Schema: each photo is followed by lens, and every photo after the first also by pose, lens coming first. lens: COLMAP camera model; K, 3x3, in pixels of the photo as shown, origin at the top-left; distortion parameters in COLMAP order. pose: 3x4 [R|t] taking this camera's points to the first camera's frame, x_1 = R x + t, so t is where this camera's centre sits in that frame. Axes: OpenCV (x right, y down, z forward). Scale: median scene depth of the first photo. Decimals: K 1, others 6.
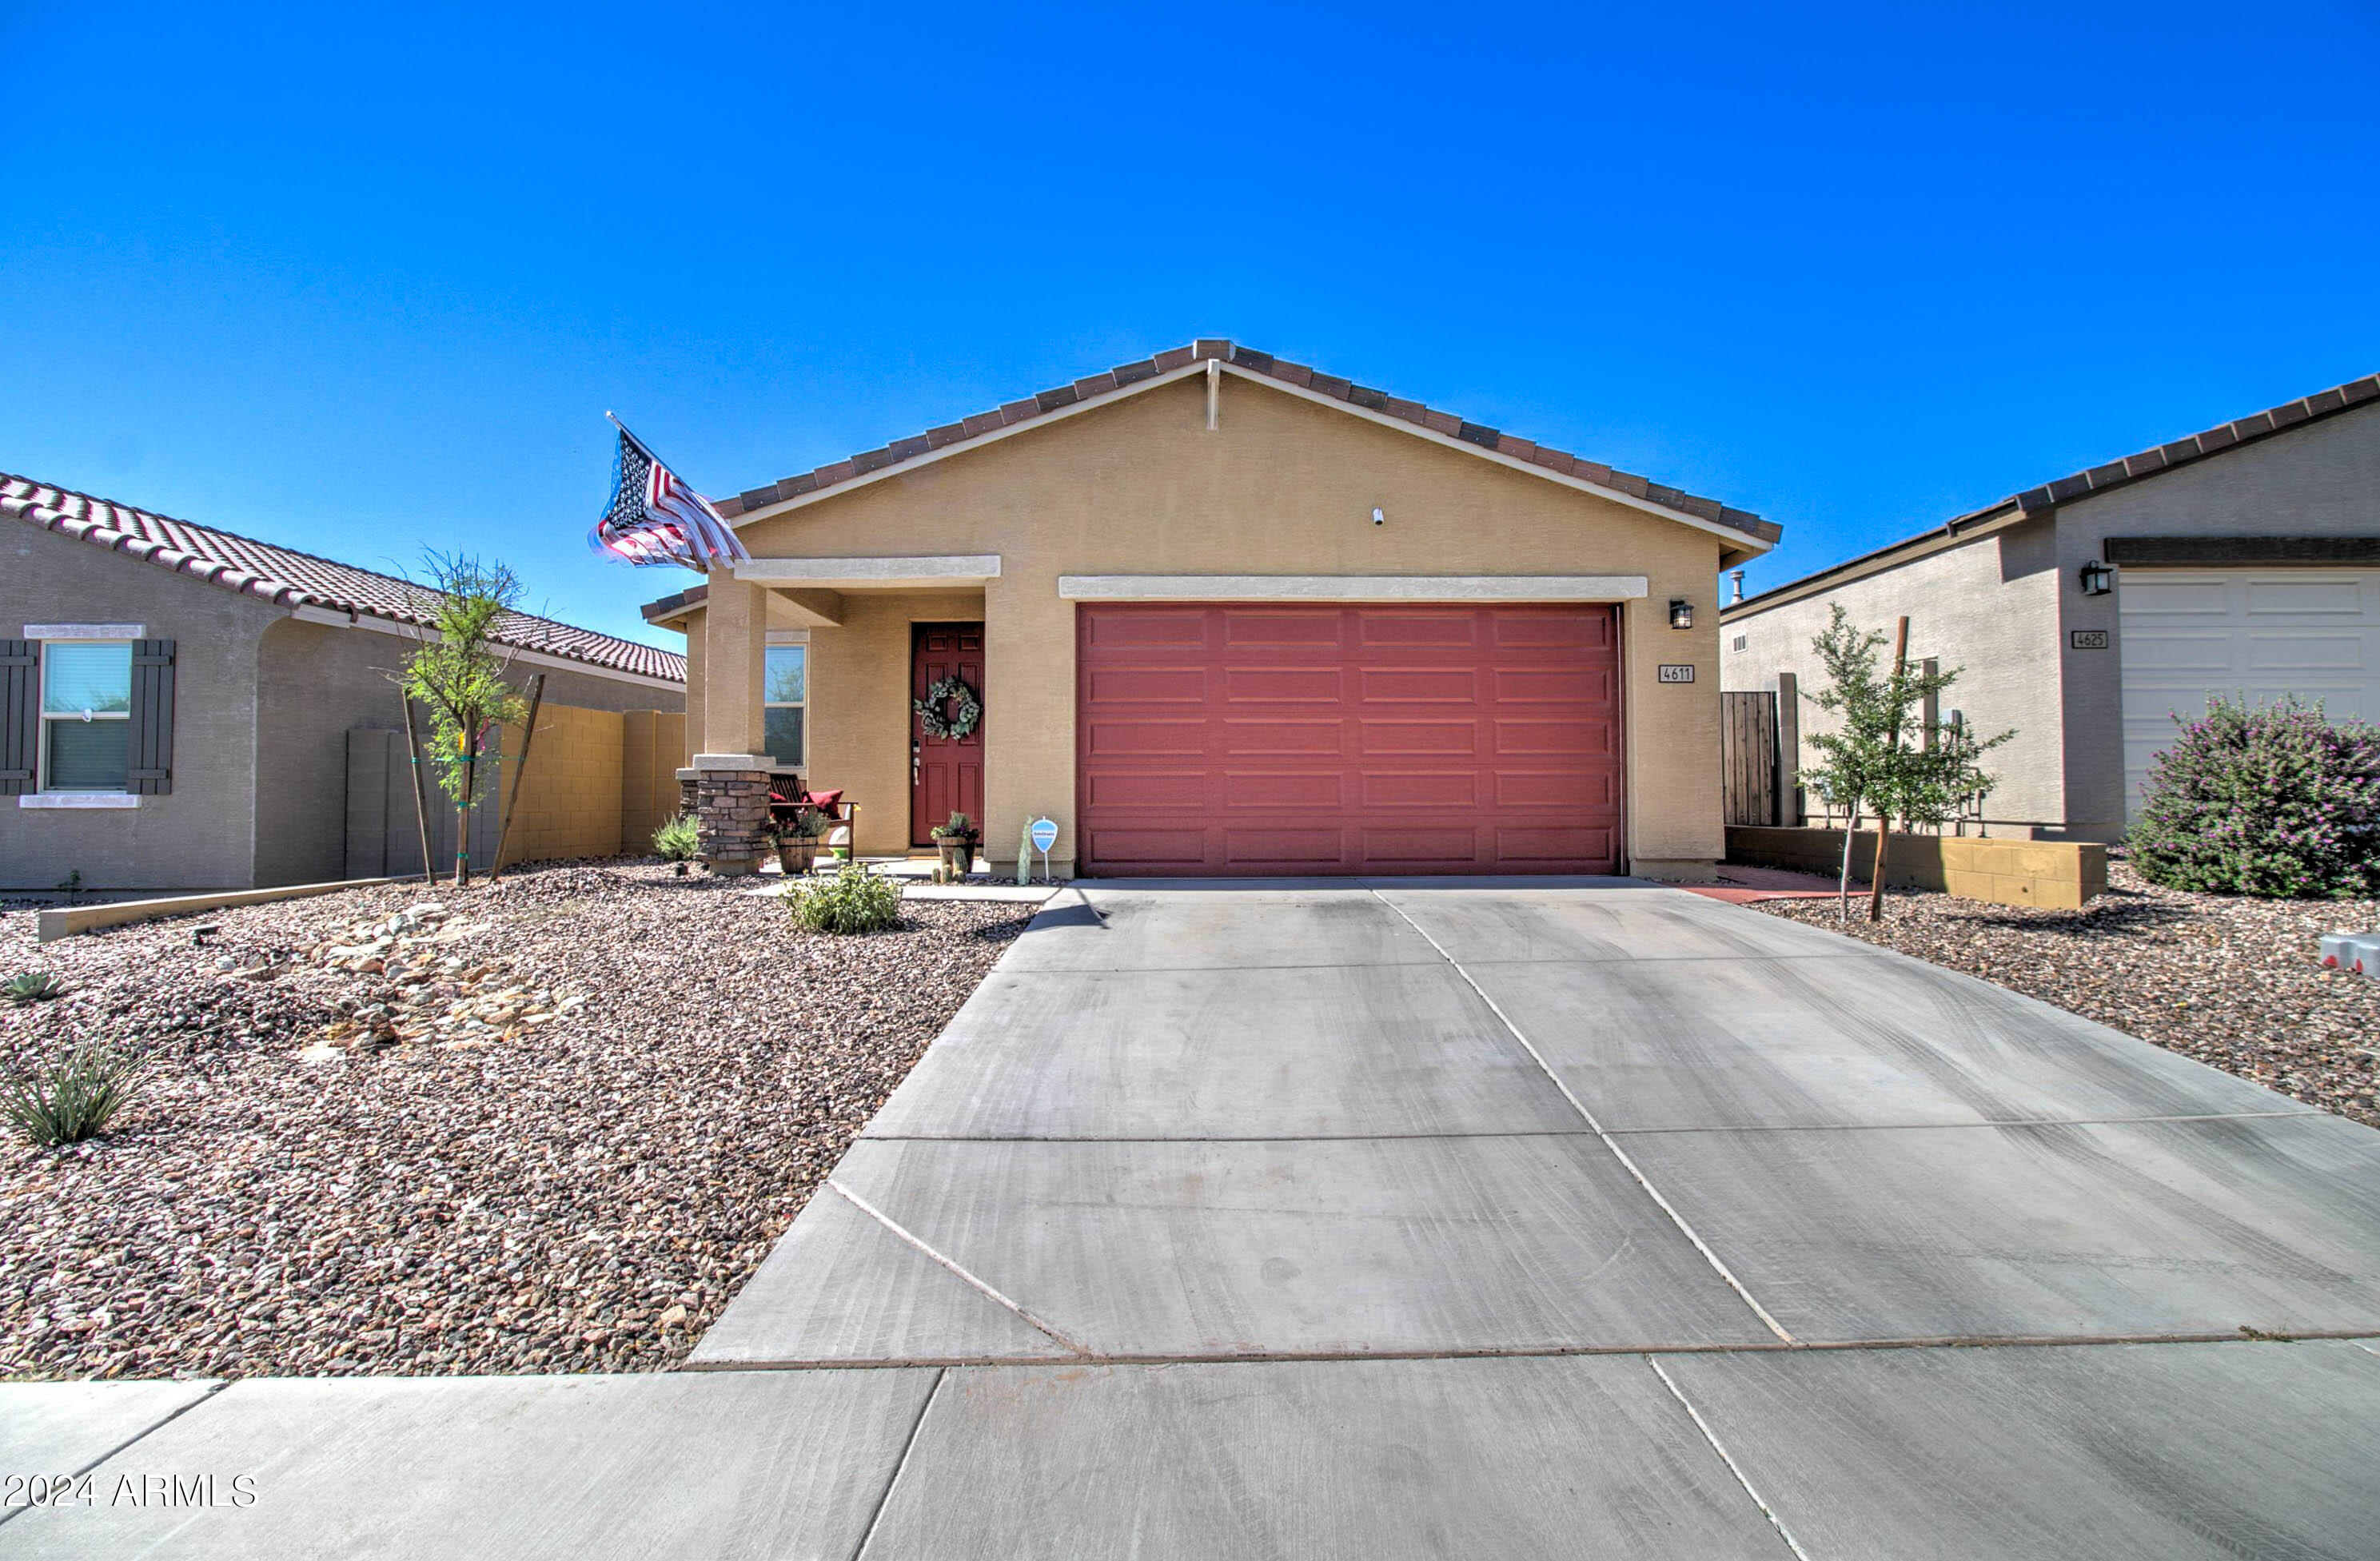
lens RADIAL K [[1090.8, 0, 1206.2], [0, 1090.8, 765.3], [0, 0, 1]] dist [-0.005836, 0.000646]
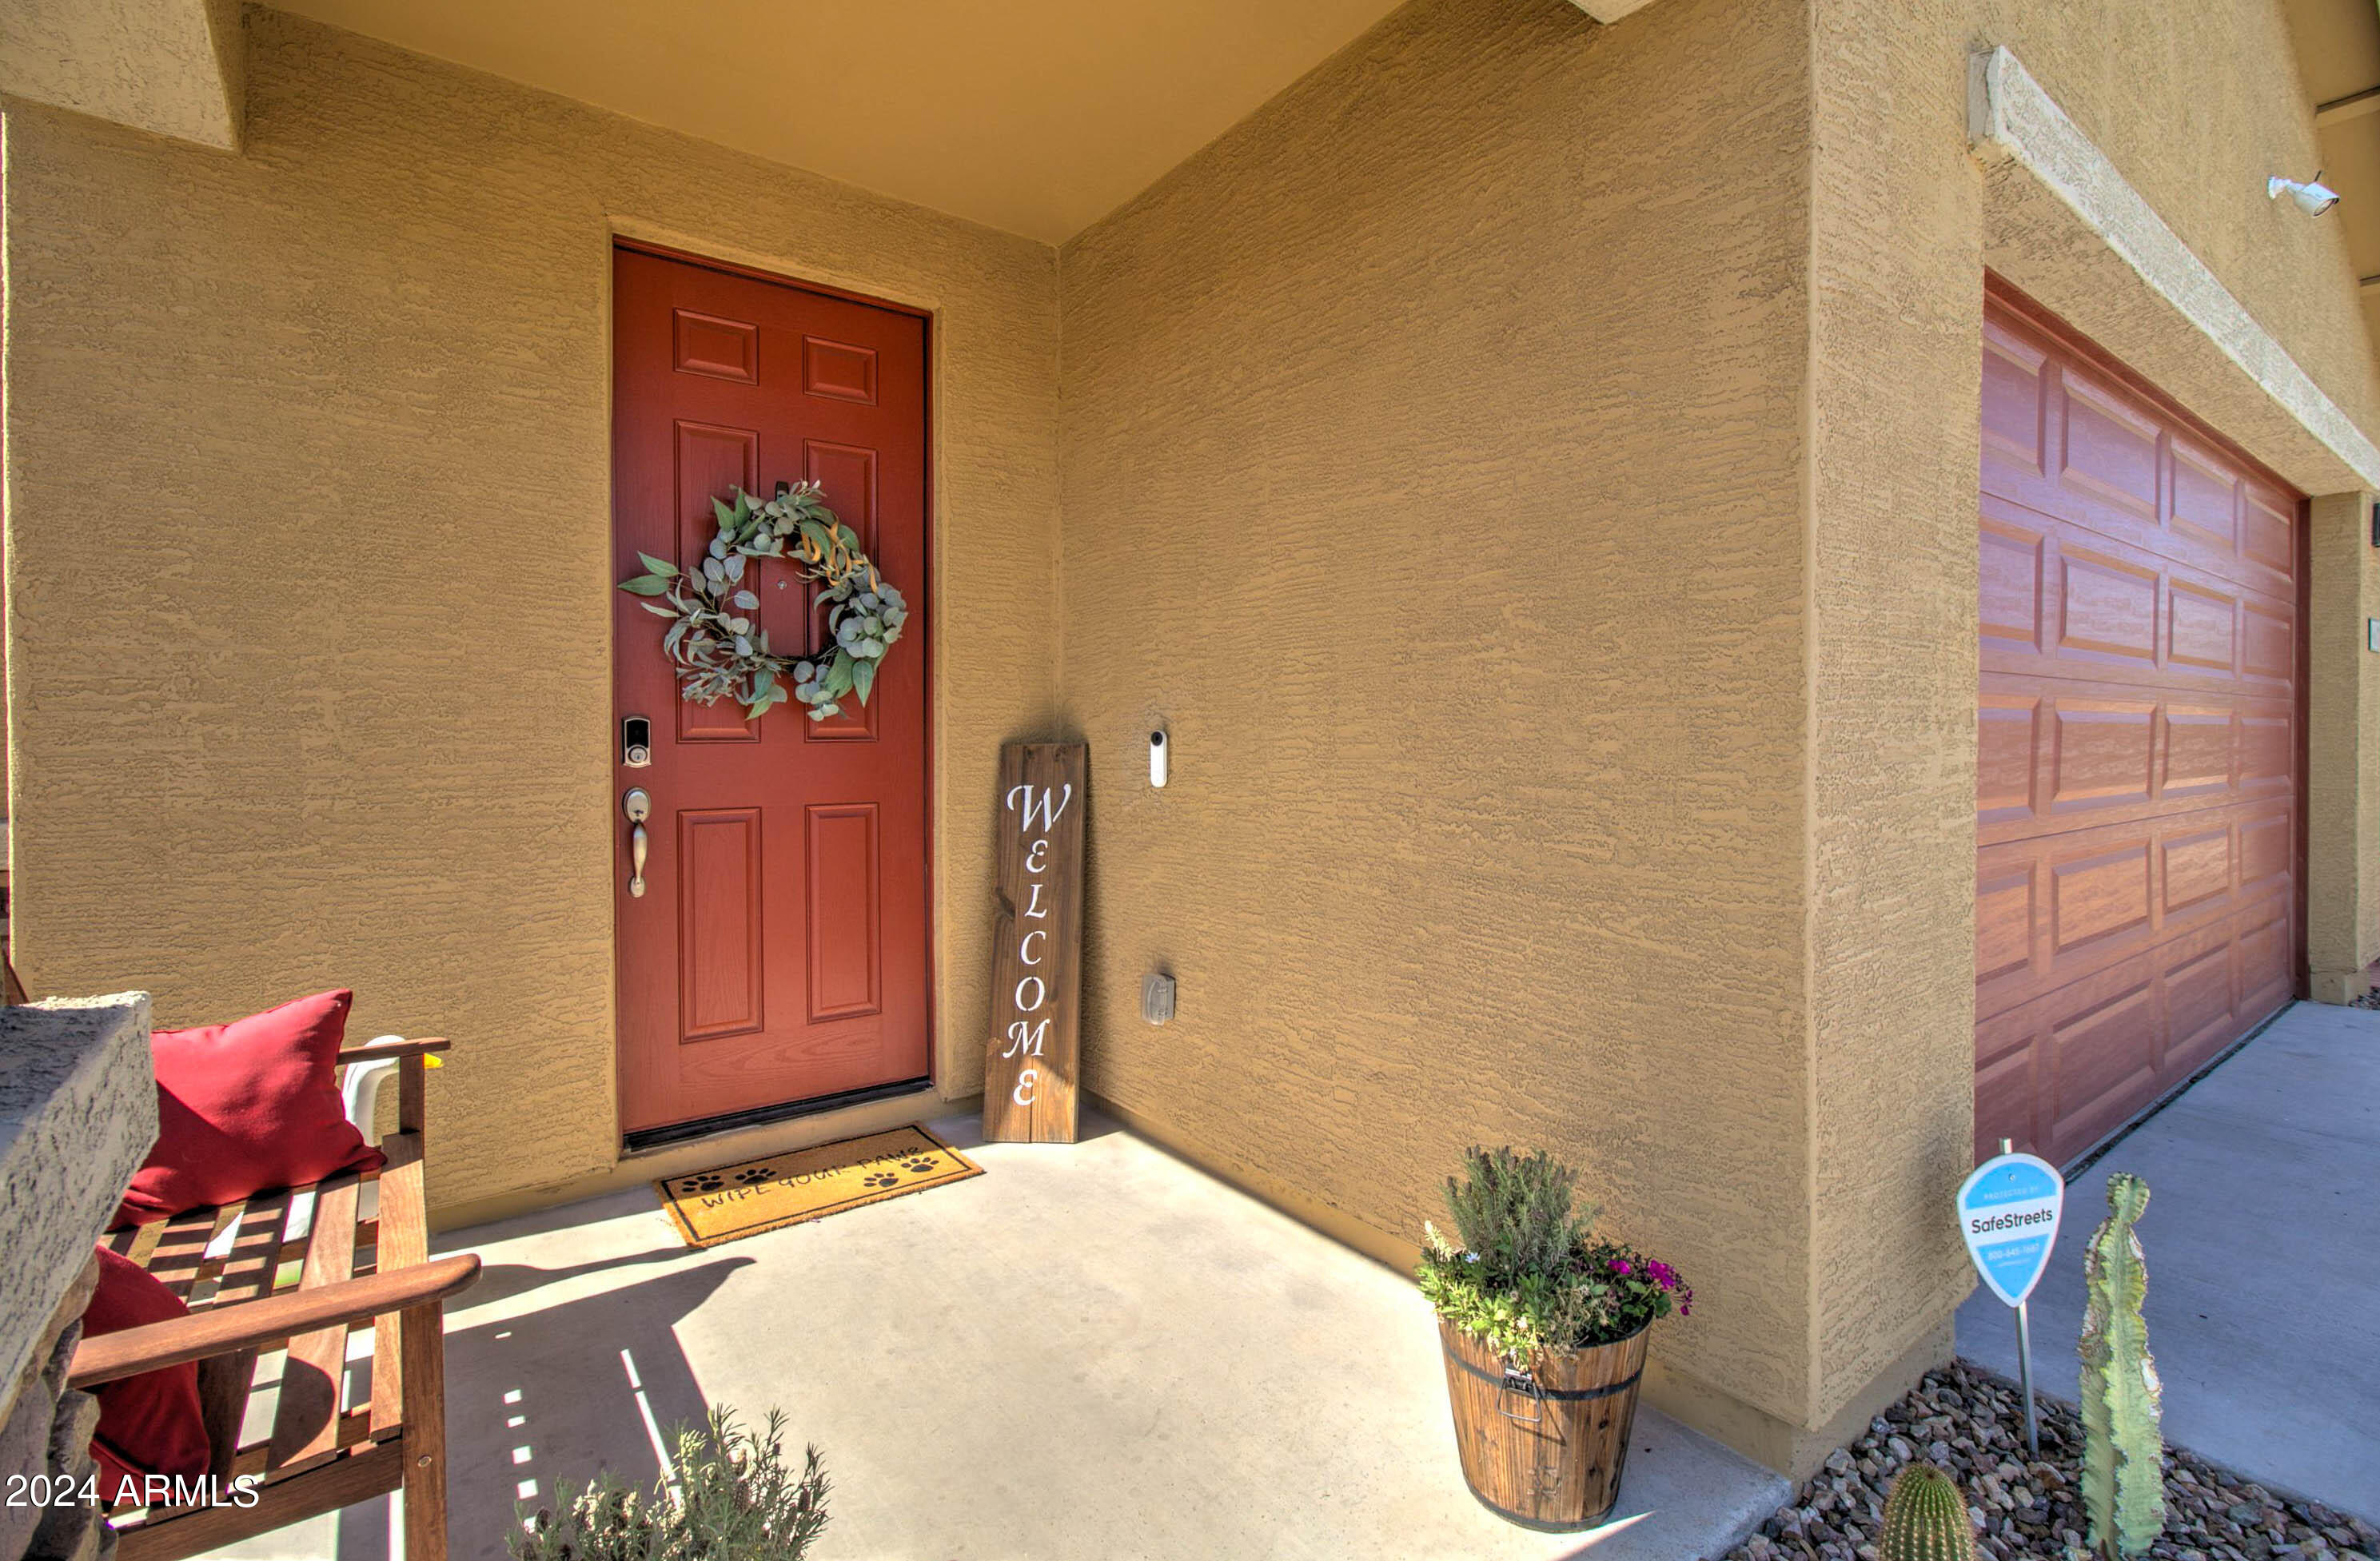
lens RADIAL K [[1090.8, 0, 1206.2], [0, 1090.8, 765.3], [0, 0, 1]] dist [-0.005836, 0.000646]
pose [[0.798581, -0.009849, 0.601806, -0.393251], [-0.018687, 0.998978, 0.041147, -0.031923], [-0.601597, -0.044105, 0.797581, 0.915987]]
